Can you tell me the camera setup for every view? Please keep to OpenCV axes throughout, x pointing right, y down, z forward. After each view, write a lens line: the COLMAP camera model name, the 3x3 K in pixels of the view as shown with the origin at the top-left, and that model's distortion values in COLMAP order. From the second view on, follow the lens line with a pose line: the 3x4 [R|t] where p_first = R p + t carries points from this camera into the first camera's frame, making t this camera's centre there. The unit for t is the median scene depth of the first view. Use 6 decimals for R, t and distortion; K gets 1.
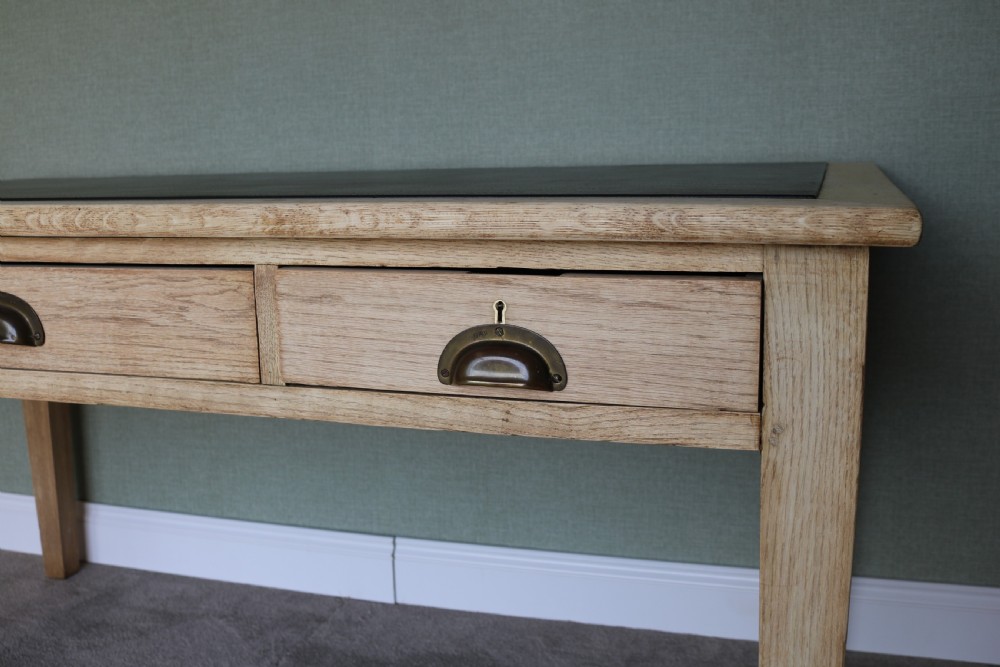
lens RADIAL K [[1035.7, 0, 507.6], [0, 1035.7, 337.9], [0, 0, 1]] dist [-0.104249, 0.036472]
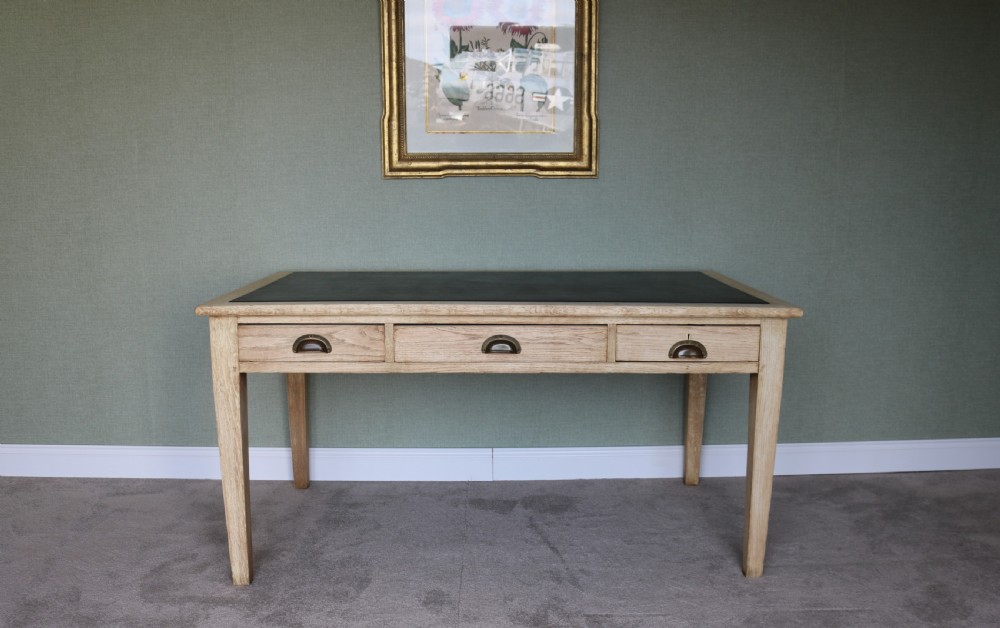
lens RADIAL K [[880.5, 0, 516.9], [0, 880.5, 348.5], [0, 0, 1]] dist [-0.166093, 0.142771]
pose [[0.940883, -0.034667, 0.336952, -0.753979], [0.035700, 0.999358, 0.003132, -0.007964], [-0.336844, 0.009083, 0.941517, -0.765596]]
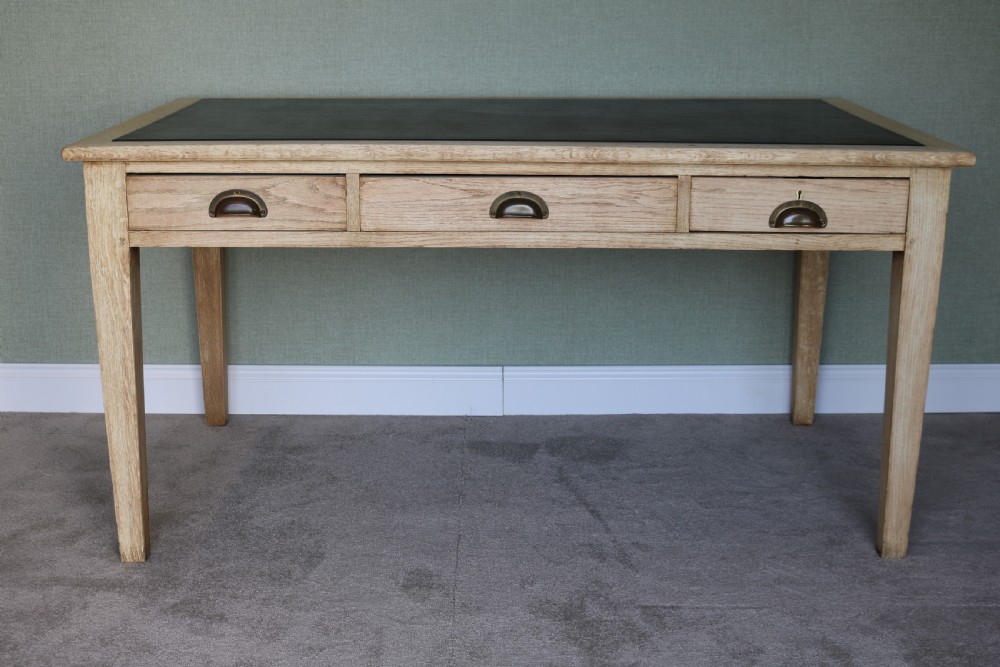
lens RADIAL K [[1379.4, 0, 497.7], [0, 1379.4, 335.9], [0, 0, 1]] dist [-0.089487, 0.131765]
pose [[0.949689, -0.055030, 0.308321, -0.790571], [0.031924, 0.996324, 0.079495, 0.010699], [-0.311562, -0.065652, 0.947955, -0.841105]]
